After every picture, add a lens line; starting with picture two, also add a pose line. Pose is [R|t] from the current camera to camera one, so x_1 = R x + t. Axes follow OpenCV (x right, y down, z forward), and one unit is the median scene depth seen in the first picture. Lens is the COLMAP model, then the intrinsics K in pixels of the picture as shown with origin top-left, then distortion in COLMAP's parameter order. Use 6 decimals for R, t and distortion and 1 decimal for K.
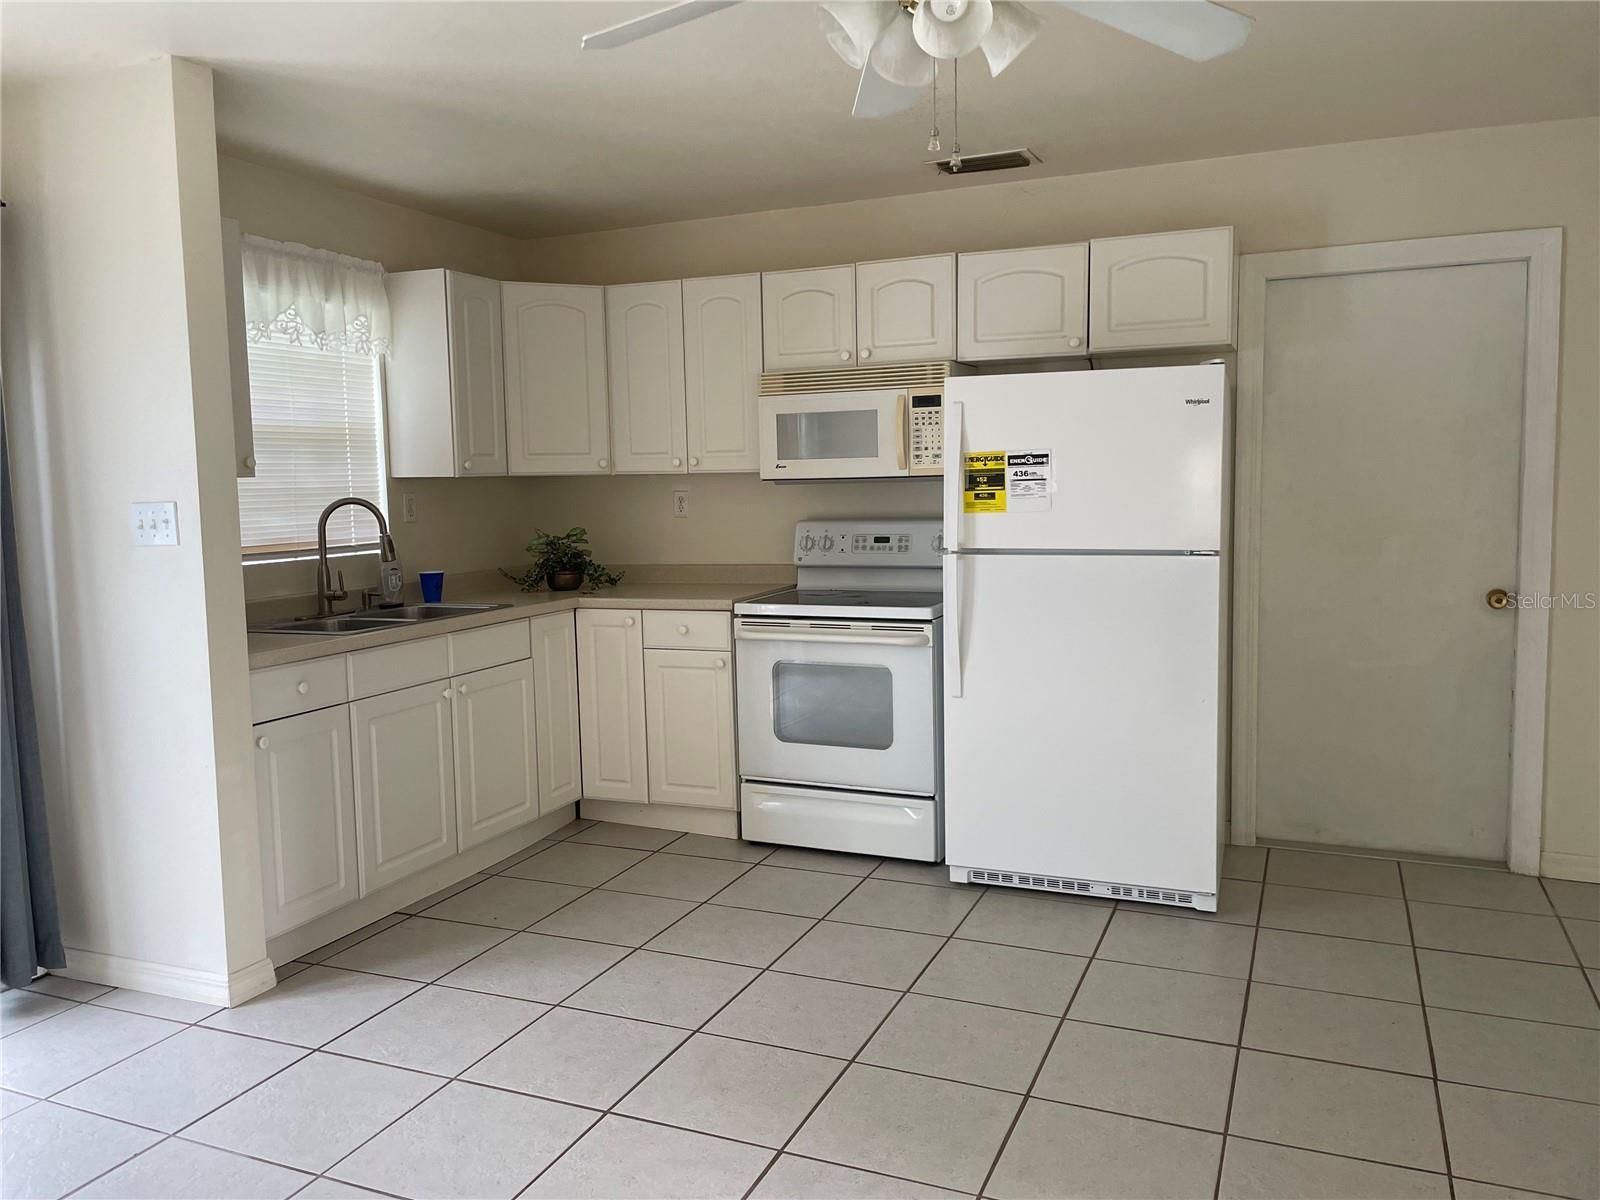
lens RADIAL K [[1226.2, 0, 800.0], [0, 1226.2, 600.0], [0, 0, 1]] dist [0.120238, -0.149229]
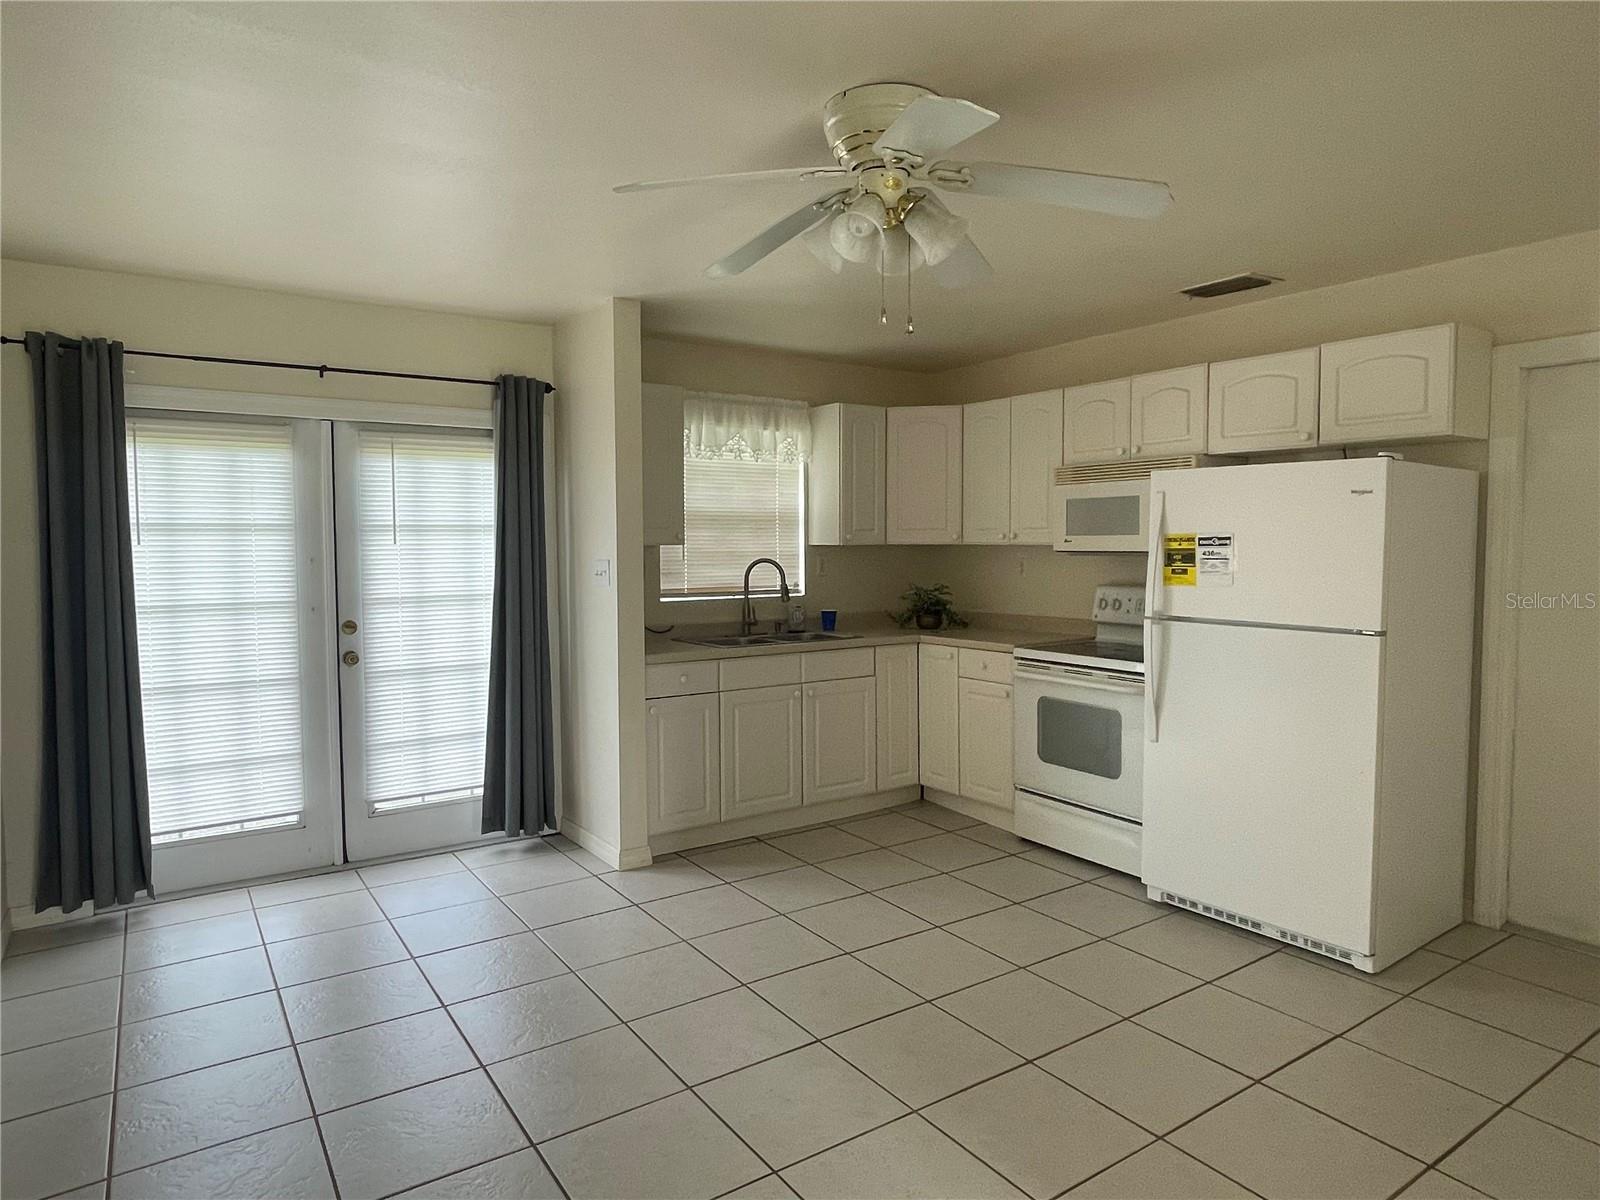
lens RADIAL K [[961.4, 0, 800.0], [0, 961.4, 600.0], [0, 0, 1]] dist [-0.000533, -0.001912]
pose [[0.848510, 0.049807, -0.526831, 0.291892], [-0.067730, 0.997594, -0.014771, -0.017655], [0.524828, 0.048216, 0.849842, 0.035526]]
